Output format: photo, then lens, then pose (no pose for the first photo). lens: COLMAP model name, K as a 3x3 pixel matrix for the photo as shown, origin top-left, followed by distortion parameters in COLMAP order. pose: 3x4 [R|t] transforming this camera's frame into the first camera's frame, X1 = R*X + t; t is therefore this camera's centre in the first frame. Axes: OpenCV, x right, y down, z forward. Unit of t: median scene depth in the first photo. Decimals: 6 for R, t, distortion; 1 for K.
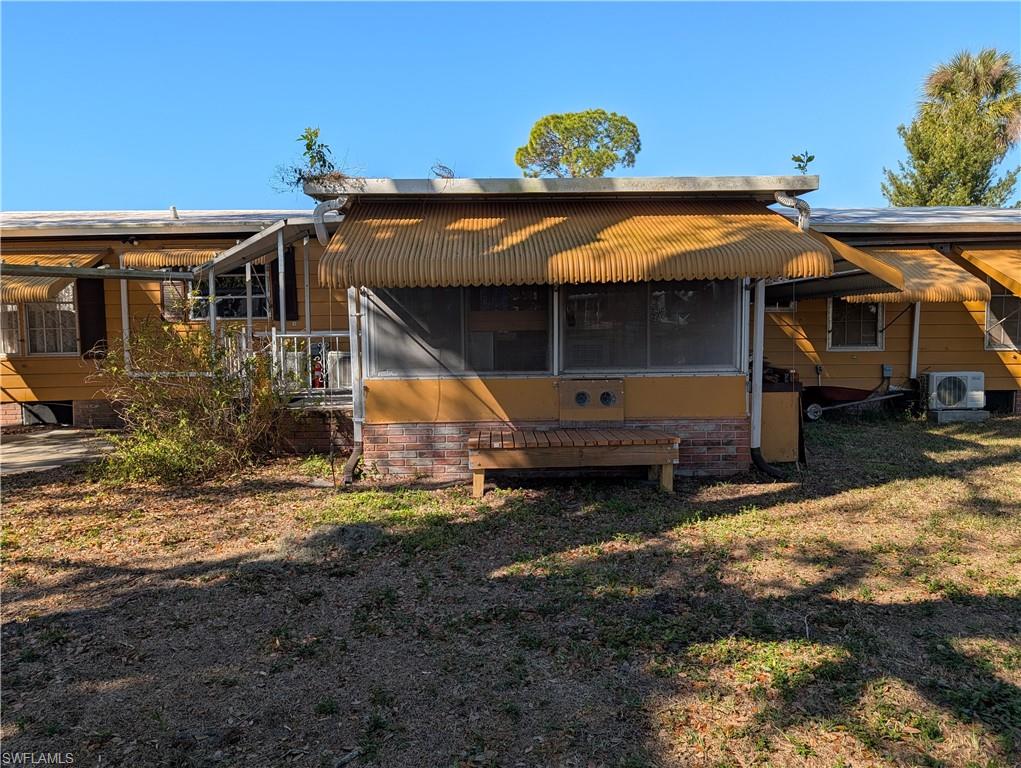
lens RADIAL K [[733.2, 0, 504.4], [0, 733.2, 385.9], [0, 0, 1]] dist [0.023257, -0.020933]
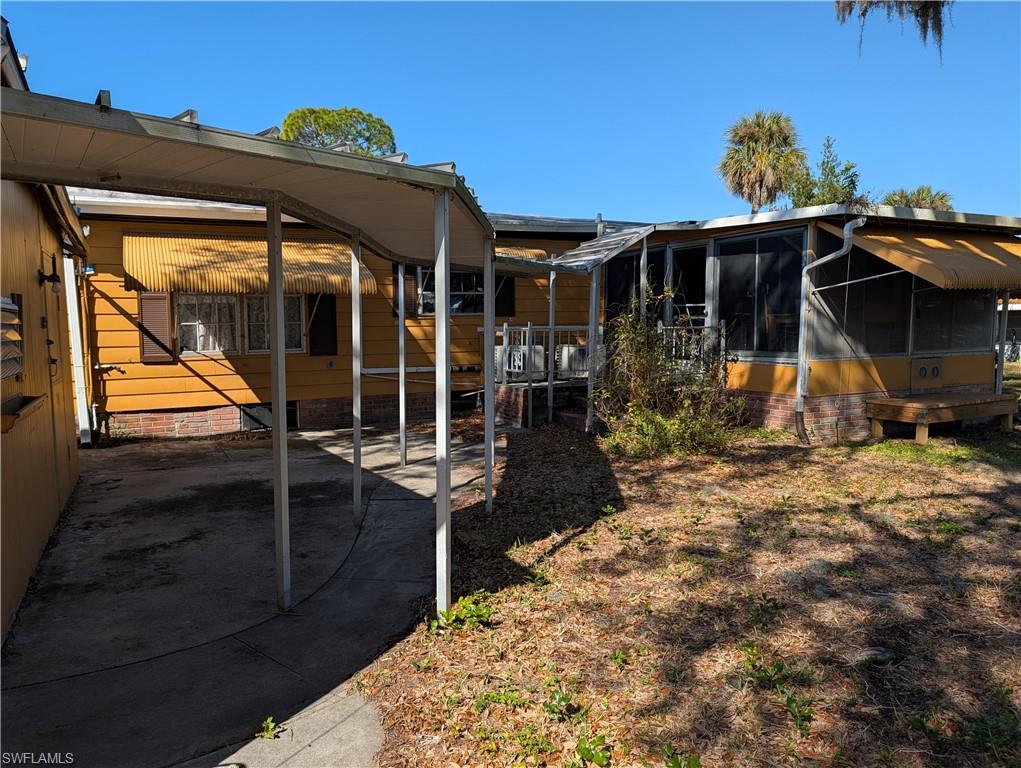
lens RADIAL K [[733.2, 0, 504.4], [0, 733.2, 385.9], [0, 0, 1]] dist [0.023257, -0.020933]
pose [[0.903850, -0.035189, 0.426401, -0.745720], [0.035023, 0.999353, 0.008235, 0.002690], [-0.426414, 0.007491, 0.904497, 0.055534]]
